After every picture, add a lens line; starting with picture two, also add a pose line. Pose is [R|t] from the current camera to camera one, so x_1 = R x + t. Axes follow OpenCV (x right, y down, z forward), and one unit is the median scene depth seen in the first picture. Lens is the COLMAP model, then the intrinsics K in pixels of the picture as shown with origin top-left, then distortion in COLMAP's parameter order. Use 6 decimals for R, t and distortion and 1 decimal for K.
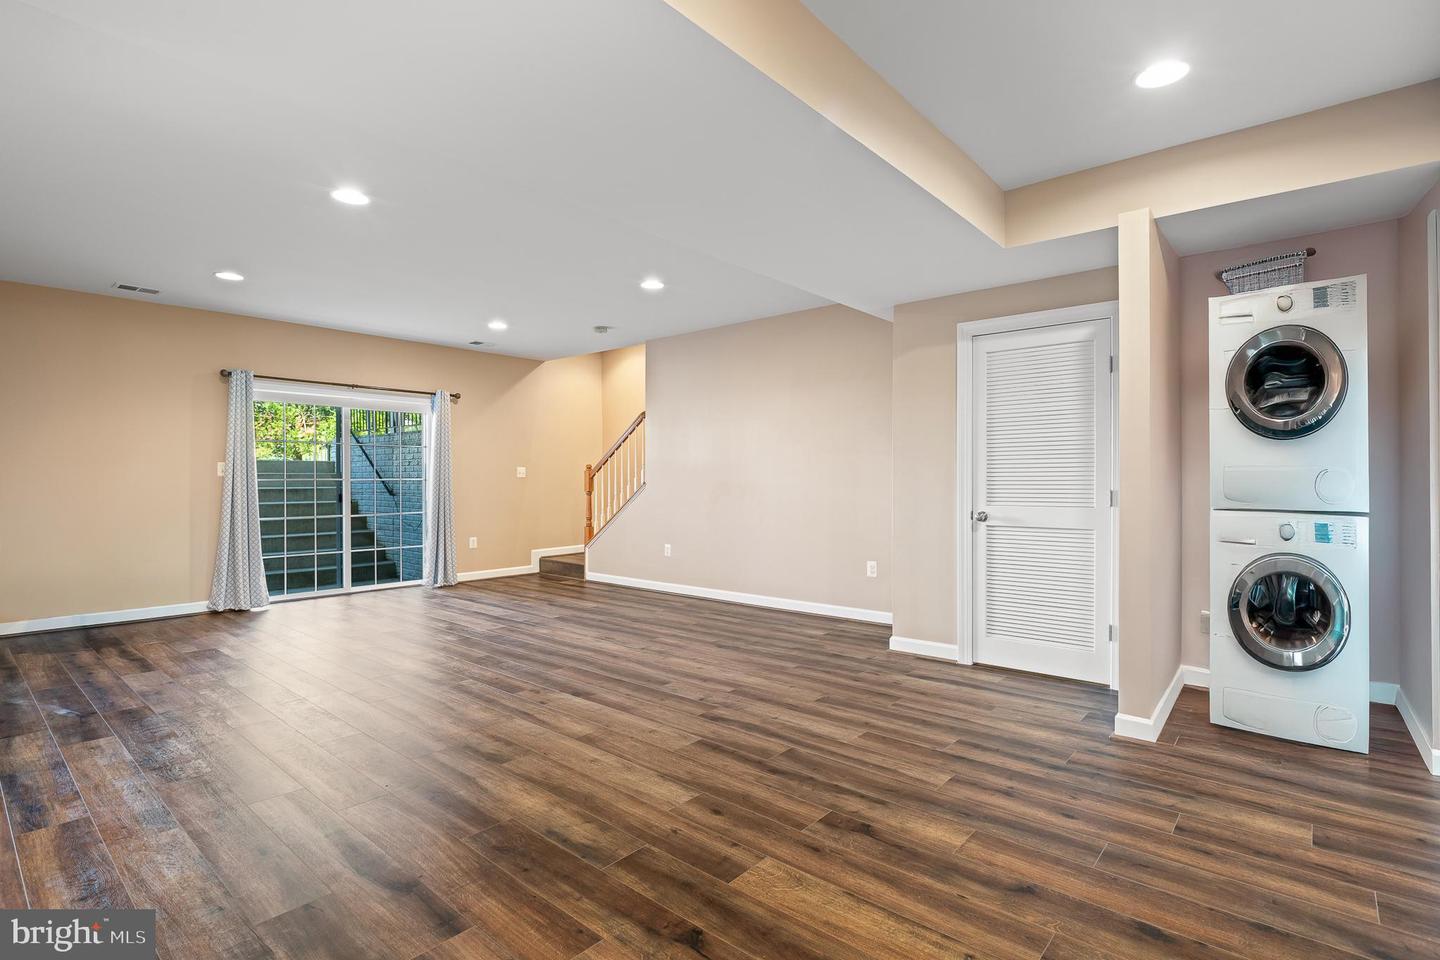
lens RADIAL K [[685.6, 0, 717.7], [0, 685.6, 476.8], [0, 0, 1]] dist [-0.013775, -0.000434]
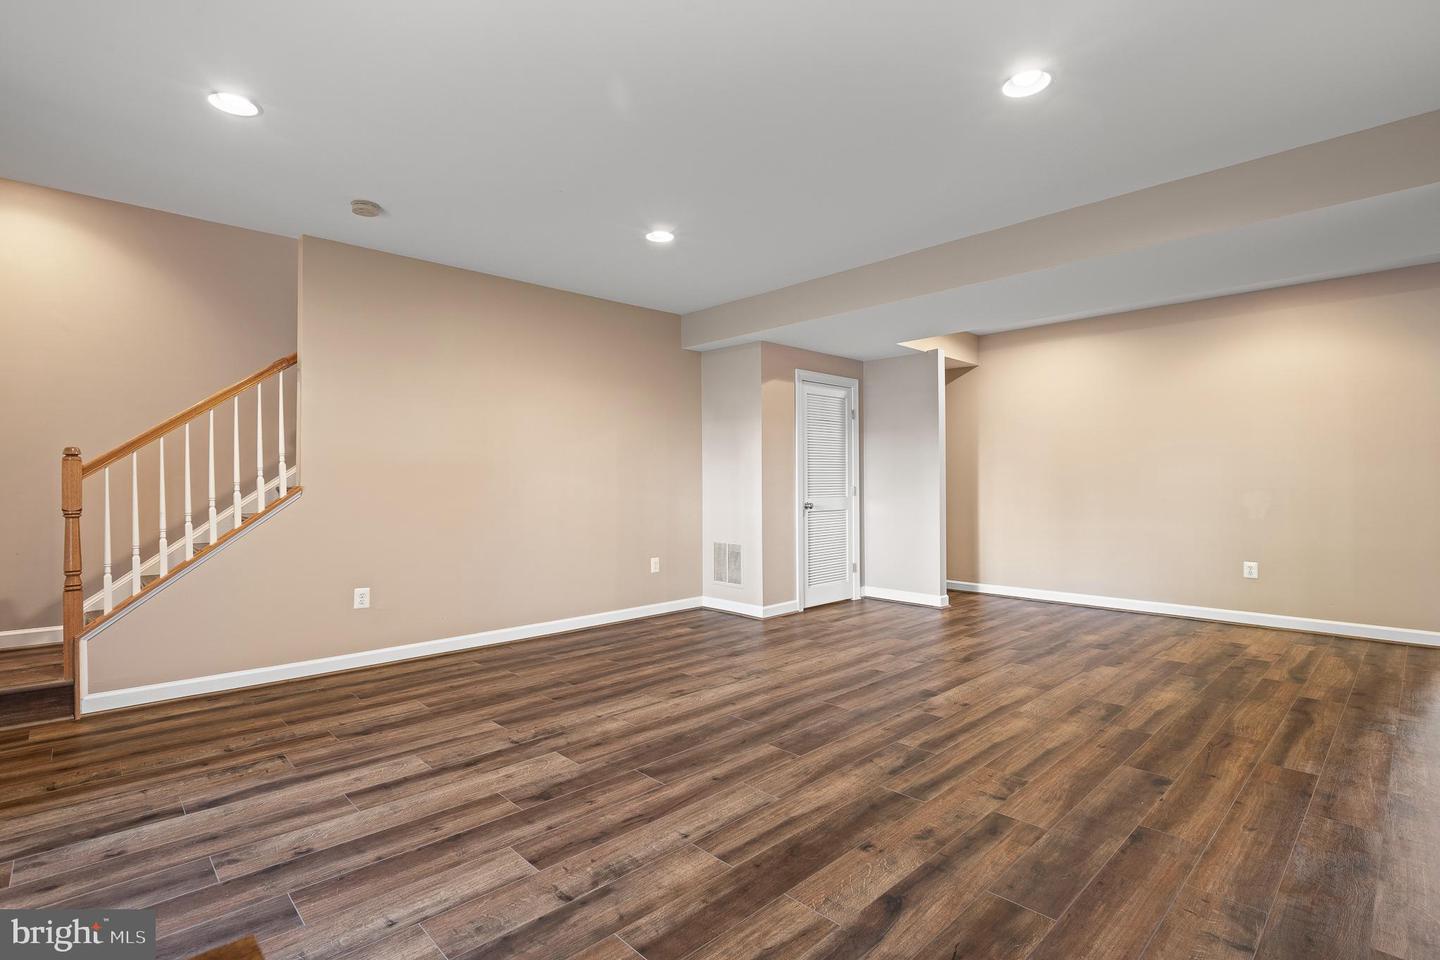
lens RADIAL K [[676.0, 0, 711.2], [0, 676.0, 473.6], [0, 0, 1]] dist [-0.005737, -0.000466]
pose [[0.109830, 0.008847, 0.993911, -1.038979], [-0.002432, 0.999960, -0.008632, 0.002154], [-0.993947, -0.001470, 0.109847, 1.024643]]
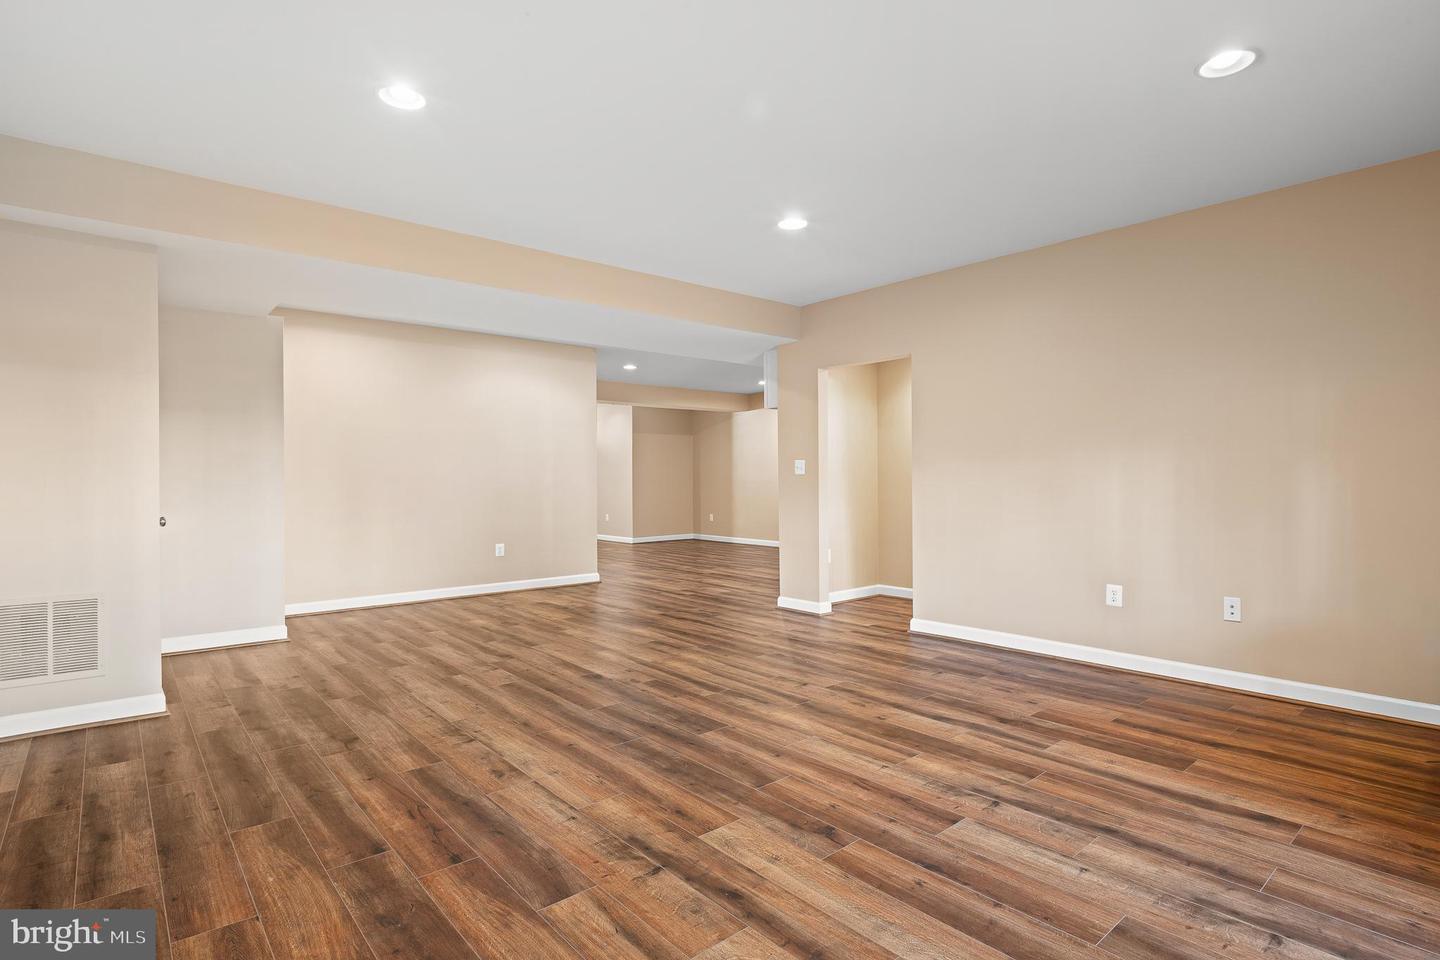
lens RADIAL K [[729.5, 0, 720.0], [0, 729.5, 480.0], [0, 0, 1]] dist [-0.003174, -0.000474]
pose [[-0.987817, 0.003806, 0.155576, -0.487929], [0.003162, 0.999985, -0.004387, 0.010832], [-0.155591, -0.003842, -0.987814, 1.784456]]
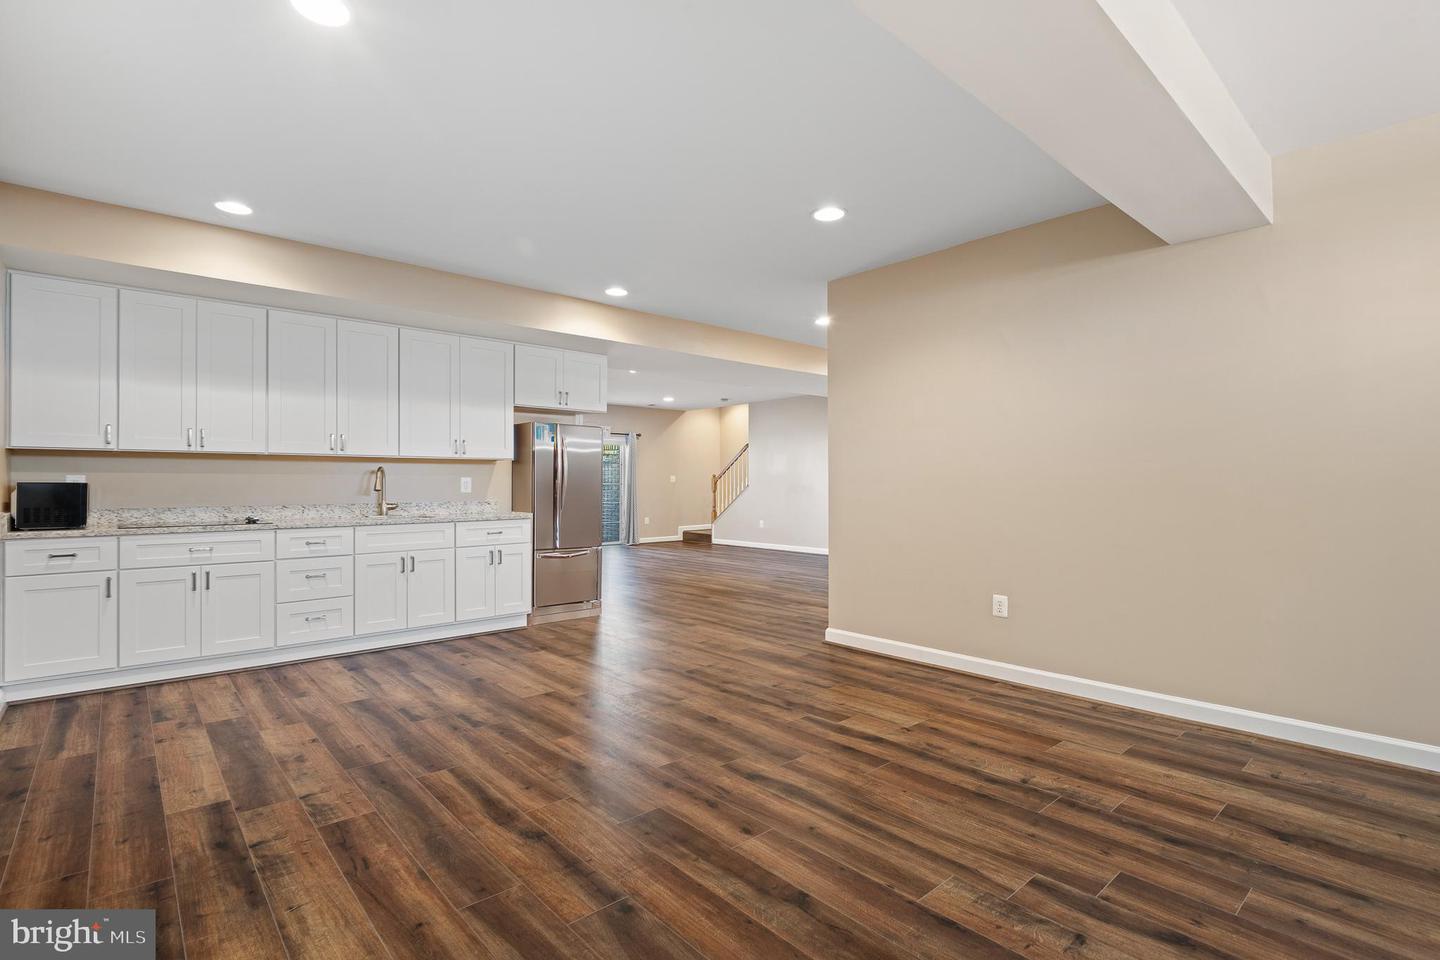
lens RADIAL K [[685.6, 0, 717.7], [0, 685.6, 476.8], [0, 0, 1]] dist [-0.013775, -0.000434]
pose [[0.986369, 0.002019, -0.164535, 0.174249], [-0.000608, 0.999963, 0.008624, -0.048387], [0.164546, -0.008407, 0.986334, -1.182658]]
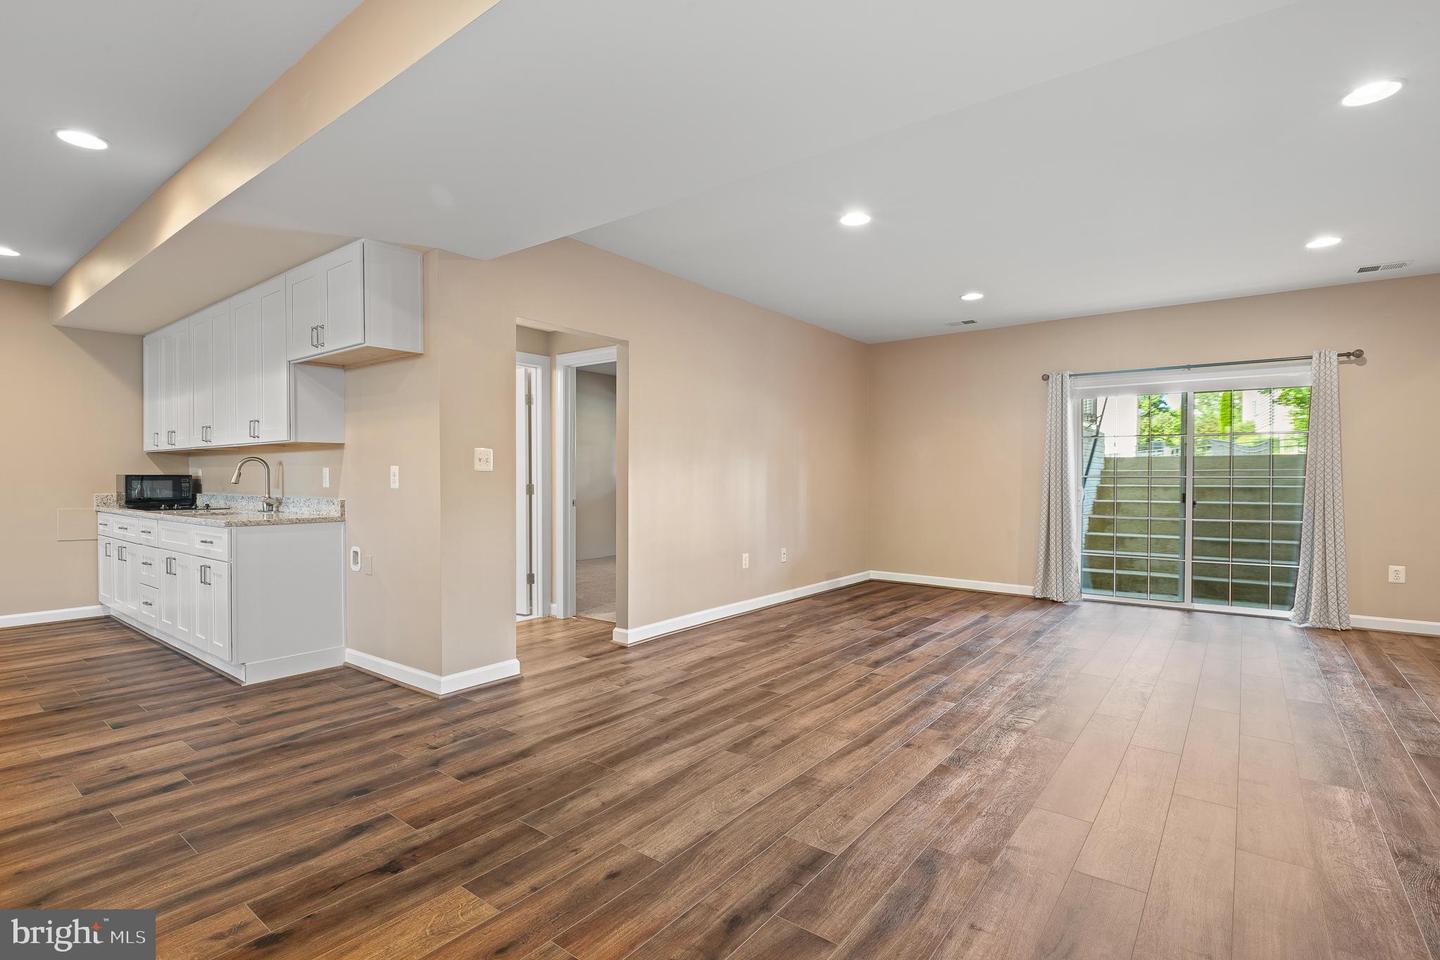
lens RADIAL K [[685.6, 0, 717.7], [0, 685.6, 476.8], [0, 0, 1]] dist [-0.013775, -0.000434]
pose [[0.054605, 0.000468, -0.998508, 0.454599], [0.003669, 0.999993, 0.000670, 0.002537], [0.998501, -0.003700, 0.054603, 0.589139]]
